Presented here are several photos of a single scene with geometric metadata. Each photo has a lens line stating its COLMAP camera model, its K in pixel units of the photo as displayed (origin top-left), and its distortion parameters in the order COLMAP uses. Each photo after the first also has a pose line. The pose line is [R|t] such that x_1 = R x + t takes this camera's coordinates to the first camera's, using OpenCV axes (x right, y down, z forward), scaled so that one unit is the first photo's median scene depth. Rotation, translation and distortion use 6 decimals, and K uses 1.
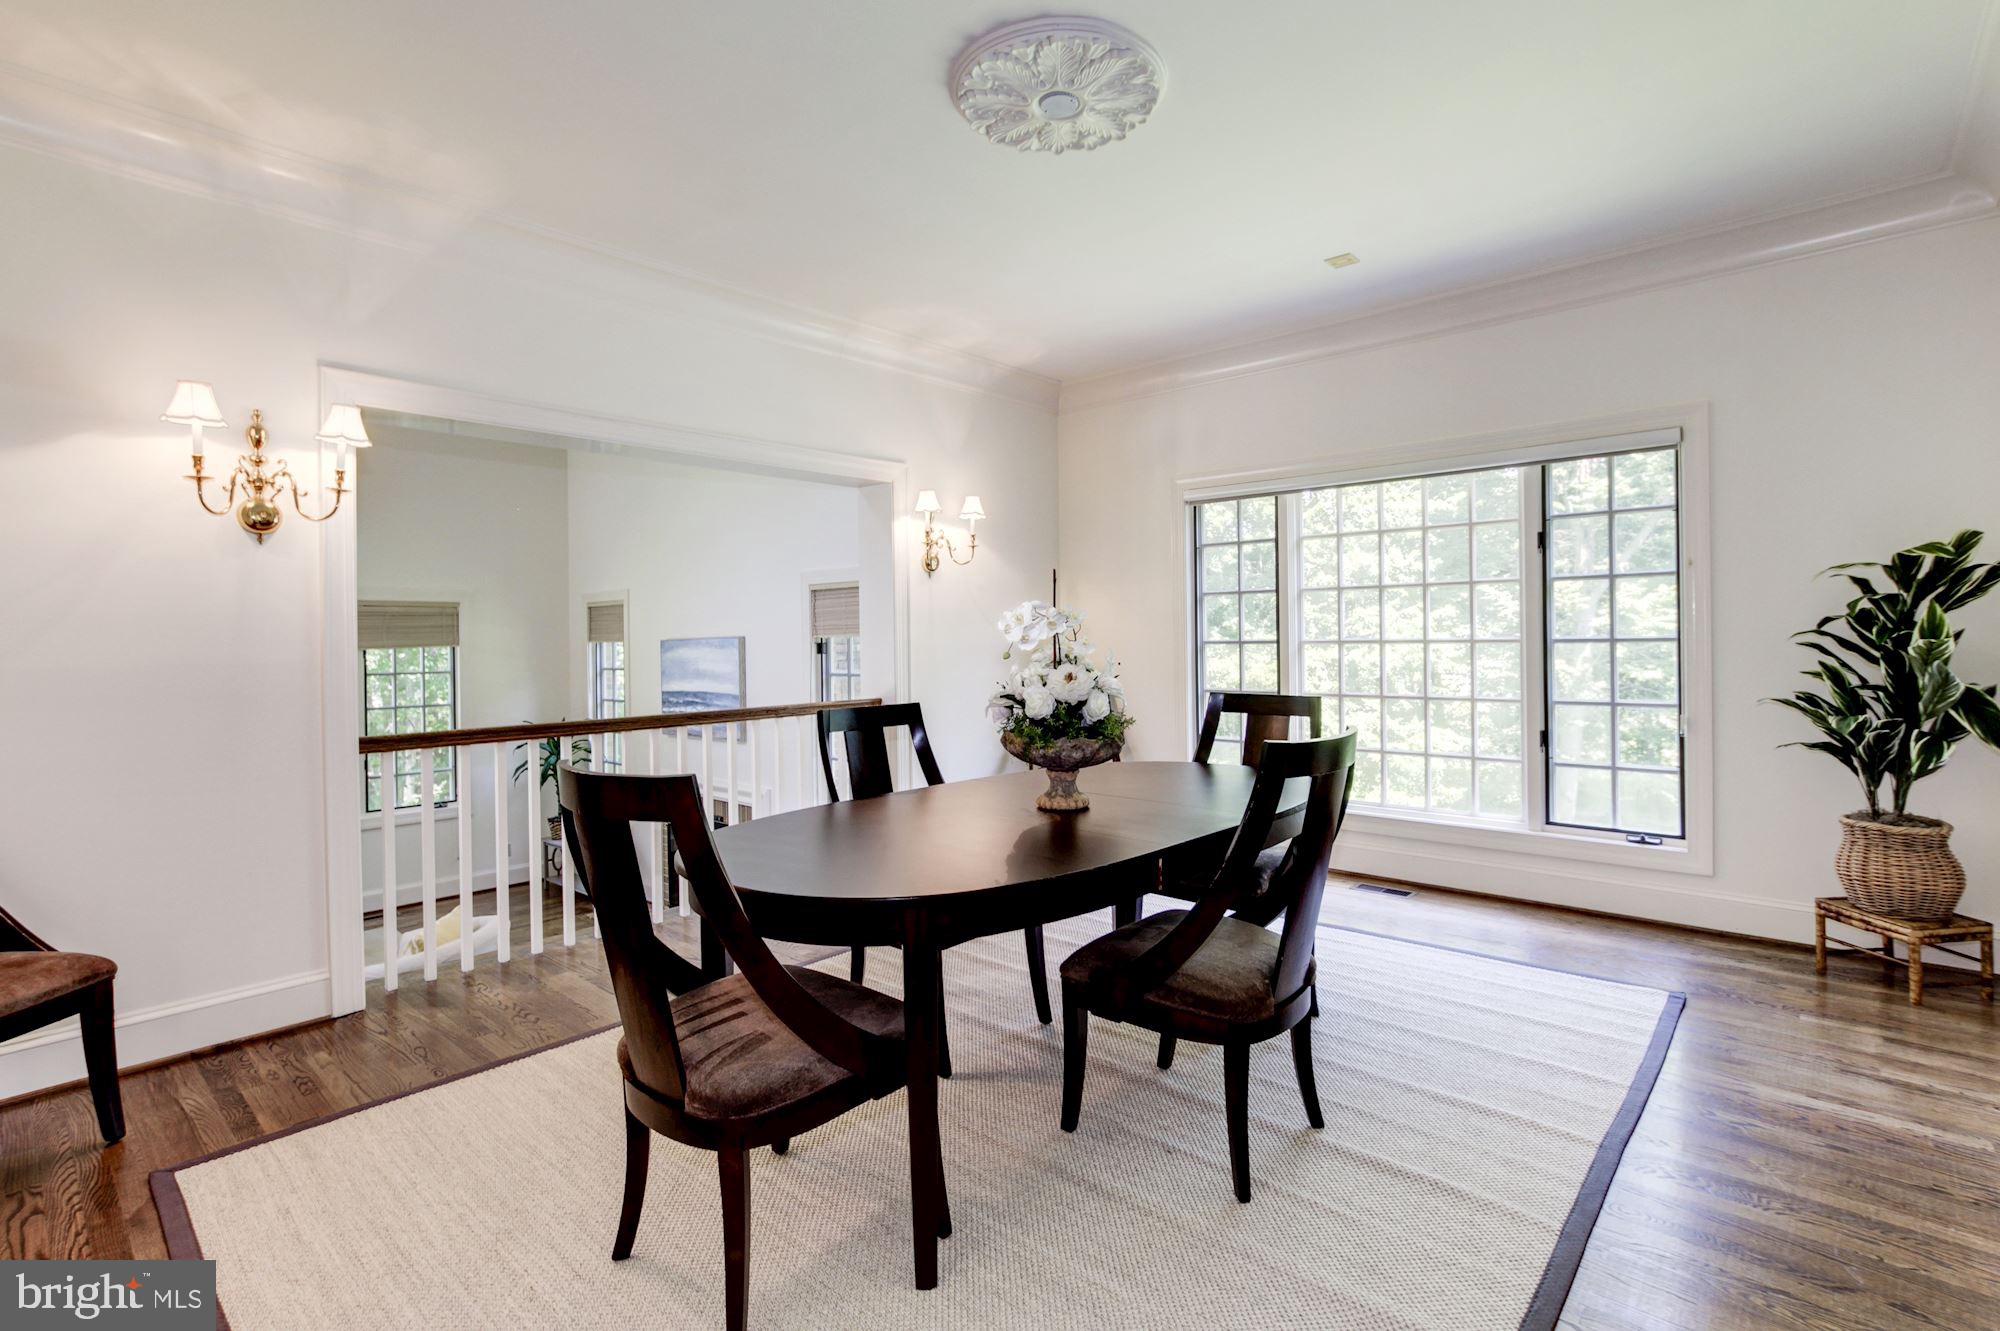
lens RADIAL K [[929.7, 0, 1000.2], [0, 929.7, 654.5], [0, 0, 1]] dist [-0.000627, 0.000048]
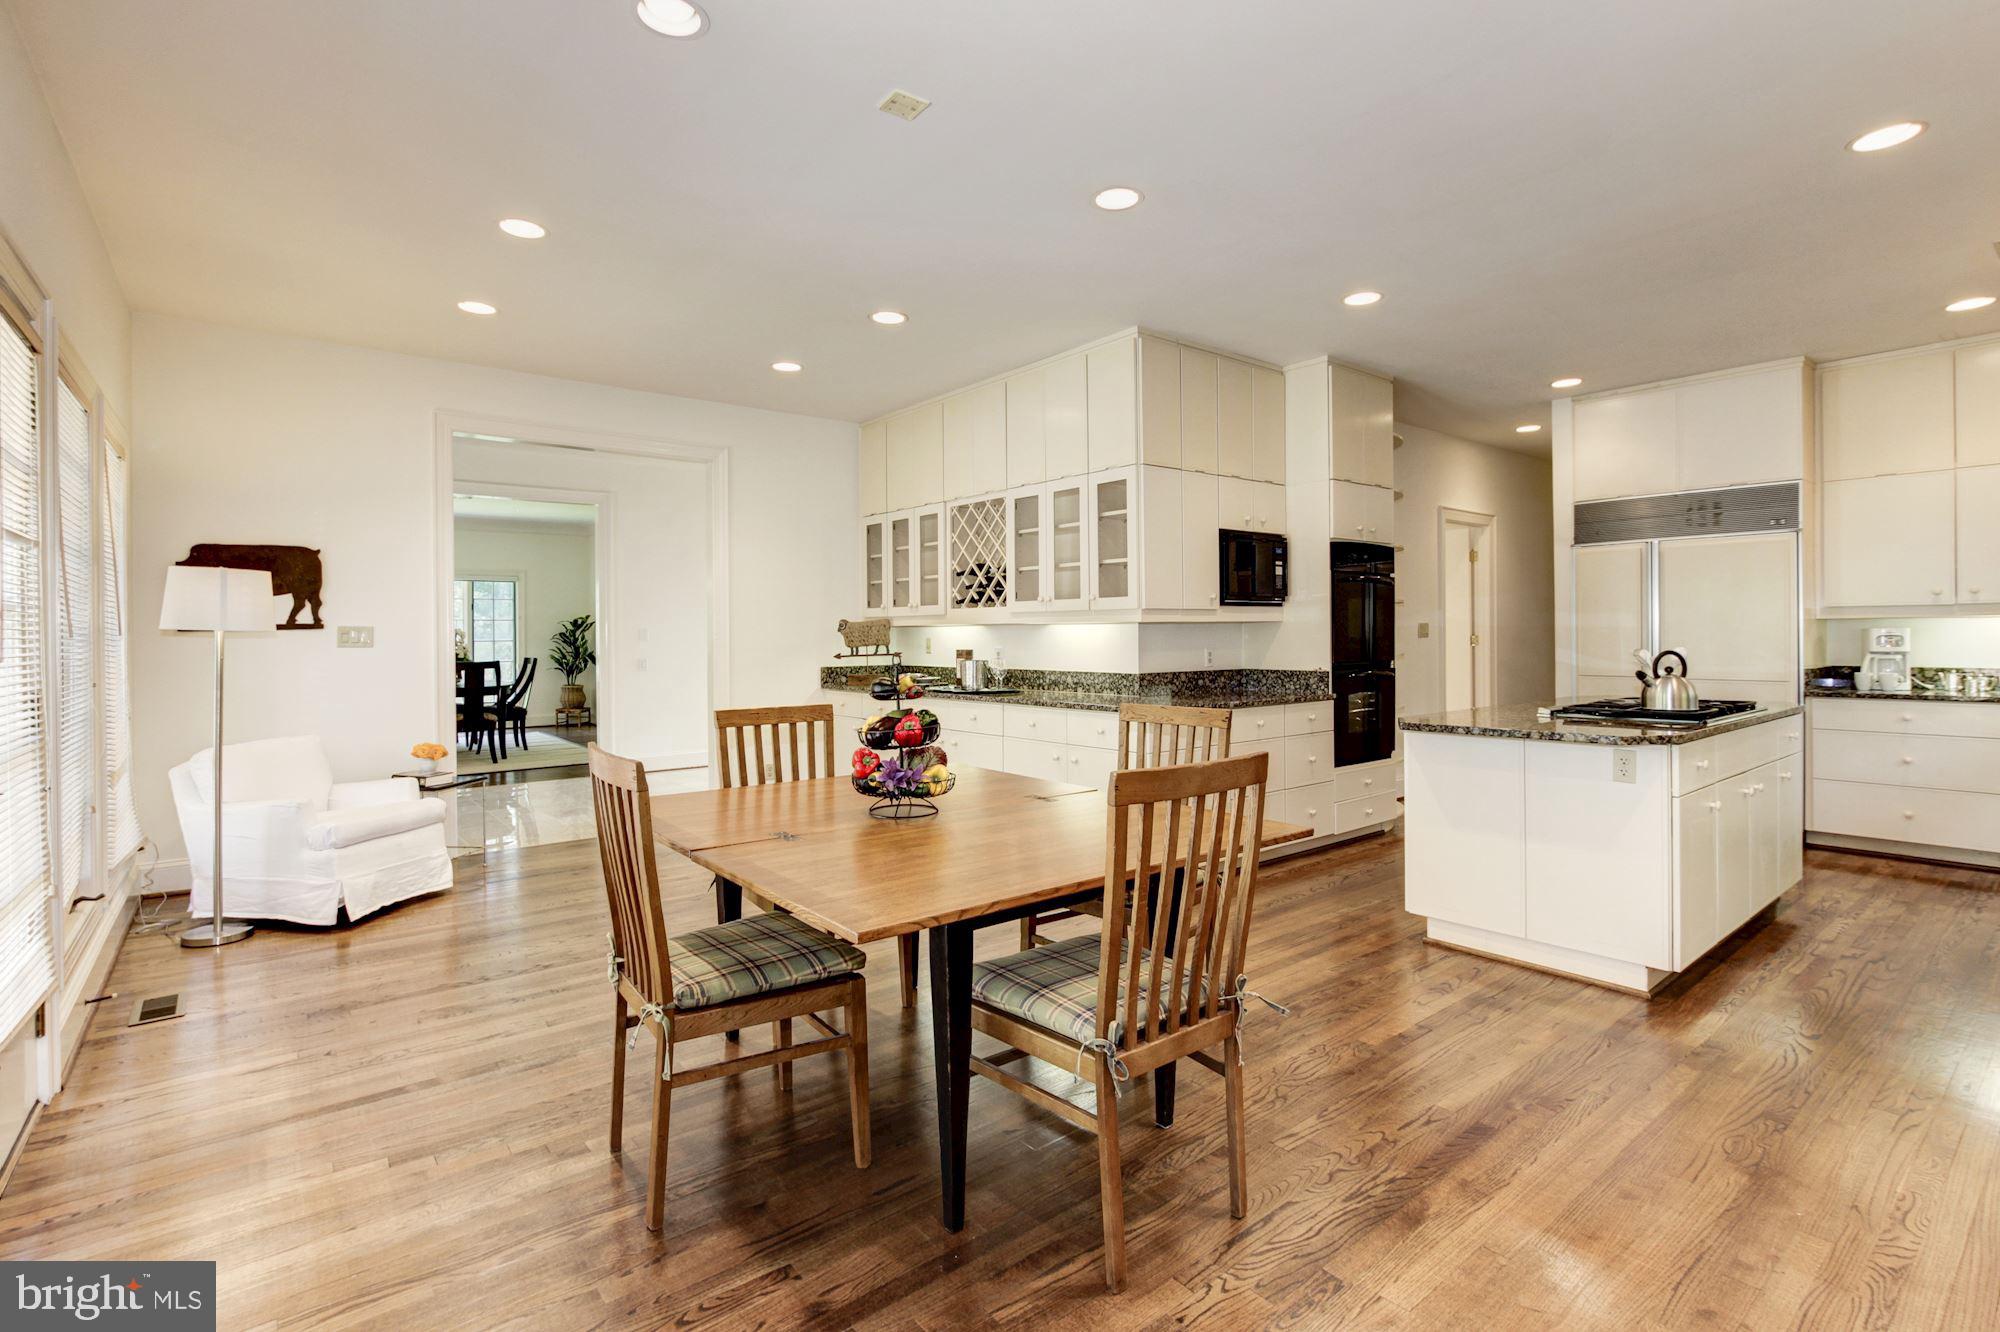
lens RADIAL K [[929.7, 0, 999.3], [0, 929.7, 654.9], [0, 0, 1]] dist [-0.000627, 0.000048]
pose [[0.155993, 0.006785, 0.987735, -2.744321], [0.009430, 0.999921, -0.008358, 0.096644], [-0.987713, 0.010618, 0.155916, -1.464503]]
